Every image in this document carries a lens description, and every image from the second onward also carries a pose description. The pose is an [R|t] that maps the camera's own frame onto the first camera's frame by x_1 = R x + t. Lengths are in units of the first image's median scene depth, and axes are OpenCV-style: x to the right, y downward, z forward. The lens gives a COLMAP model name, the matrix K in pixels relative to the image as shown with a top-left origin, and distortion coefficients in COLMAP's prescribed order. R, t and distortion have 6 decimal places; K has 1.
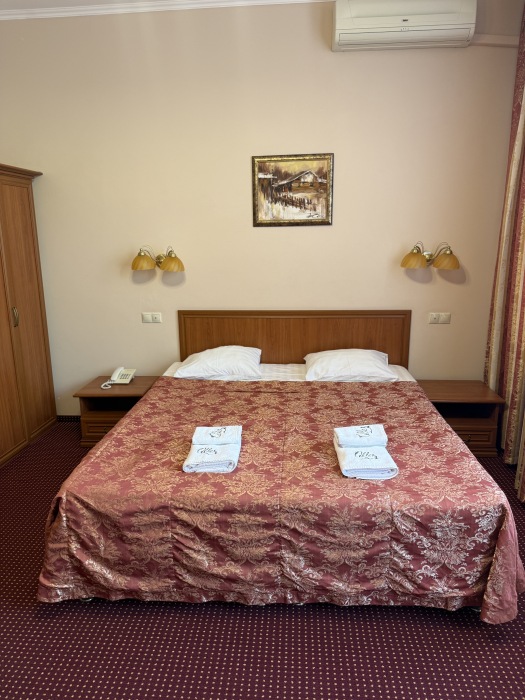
lens RADIAL K [[493.7, 0, 262.5], [0, 493.7, 350.0], [0, 0, 1]] dist [0.074039, -0.108137]
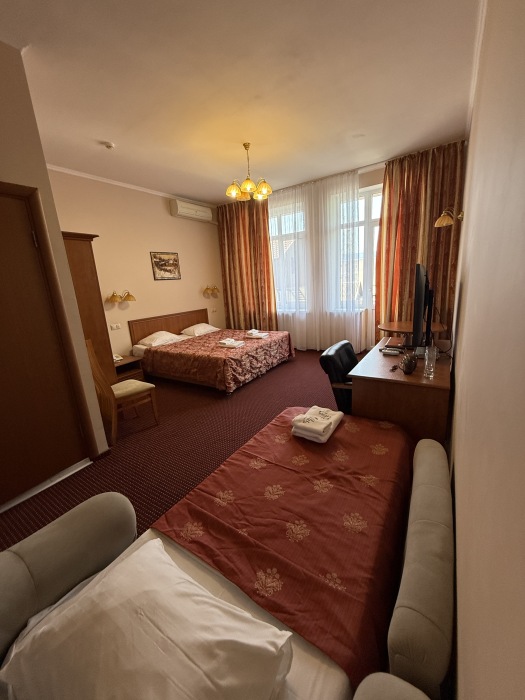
lens RADIAL K [[278.4, 0, 262.5], [0, 278.4, 350.0], [0, 0, 1]] dist [-0.011824, 0.000049]
pose [[0.481529, -0.223675, 0.847407, -1.814348], [0.257806, 0.960257, 0.106967, 0.114958], [-0.837655, 0.166959, 0.520057, -0.129608]]
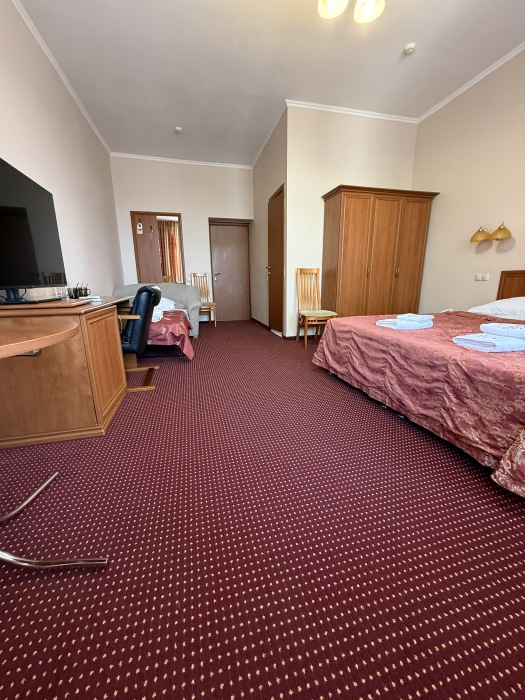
lens RADIAL K [[278.4, 0, 262.5], [0, 278.4, 350.0], [0, 0, 1]] dist [-0.011824, 0.000049]
pose [[0.321376, 0.236023, -0.917066, 0.725324], [-0.210122, 0.962072, 0.173971, 0.268501], [0.923345, 0.136785, 0.358781, 0.286092]]
